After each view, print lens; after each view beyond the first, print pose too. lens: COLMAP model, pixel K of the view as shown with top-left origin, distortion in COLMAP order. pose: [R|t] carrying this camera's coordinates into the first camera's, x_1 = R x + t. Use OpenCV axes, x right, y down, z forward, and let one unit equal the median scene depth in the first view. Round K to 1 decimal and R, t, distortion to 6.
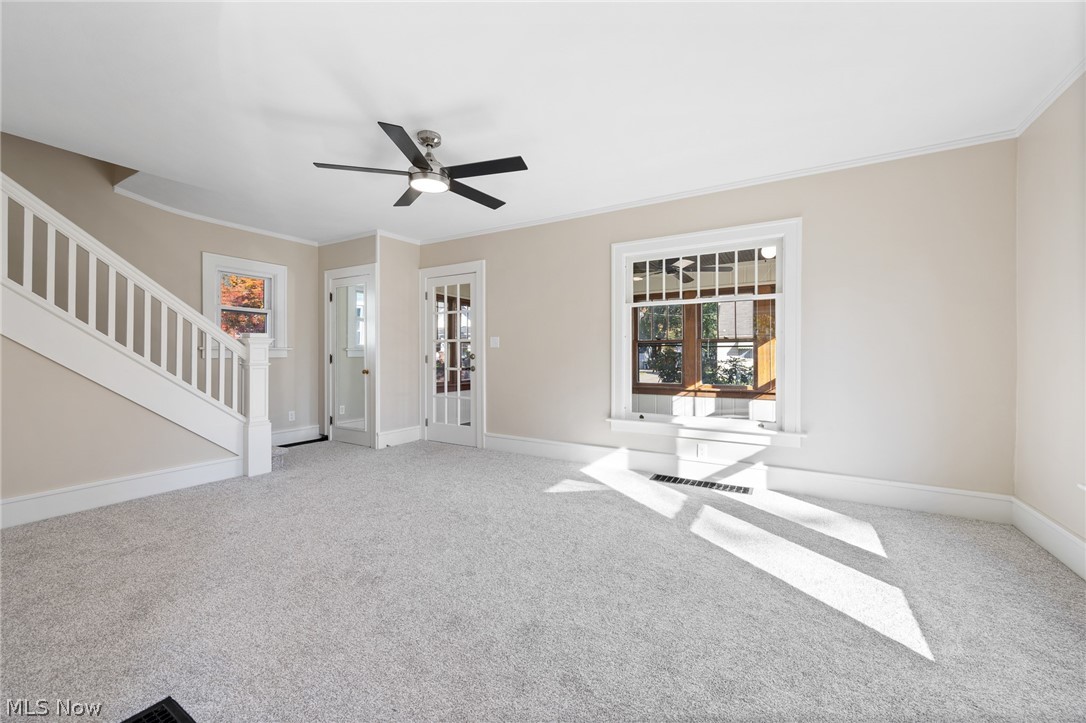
lens RADIAL K [[438.4, 0, 539.2], [0, 438.4, 356.1], [0, 0, 1]] dist [0.011483, 0.000020]
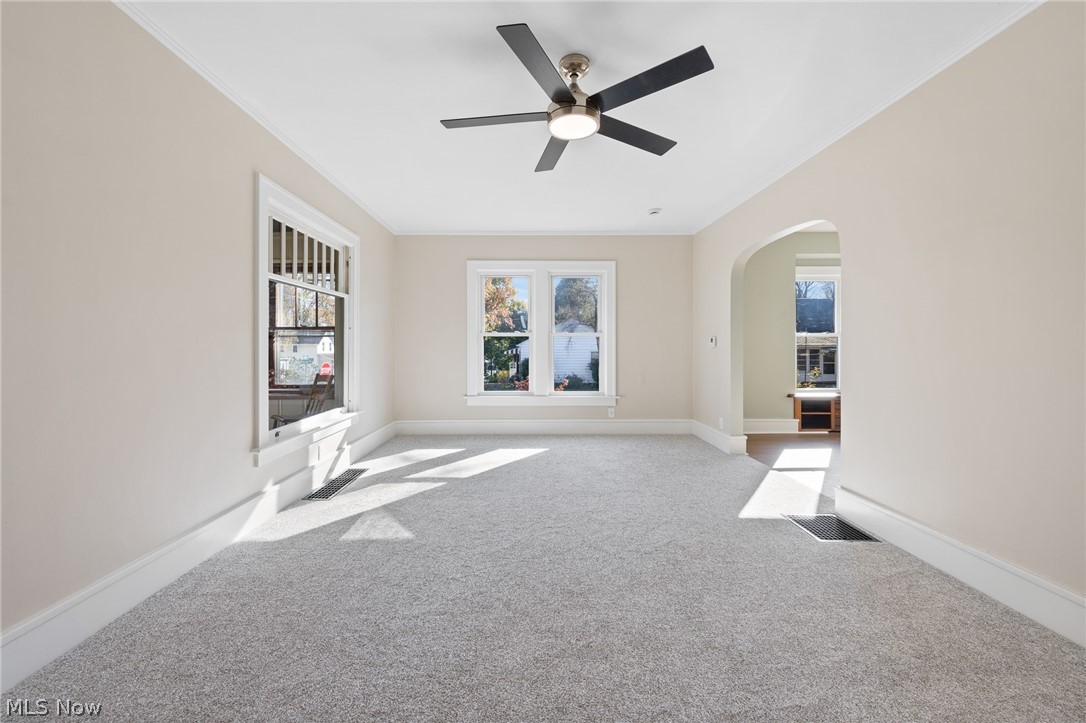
lens RADIAL K [[432.3, 0, 540.7], [0, 432.3, 348.4], [0, 0, 1]] dist [-0.000468, 0.000055]
pose [[-0.536959, 0.000175, 0.843608, -0.699714], [0.013841, 0.999867, 0.008603, -0.003239], [-0.843495, 0.016296, -0.536890, 1.193405]]
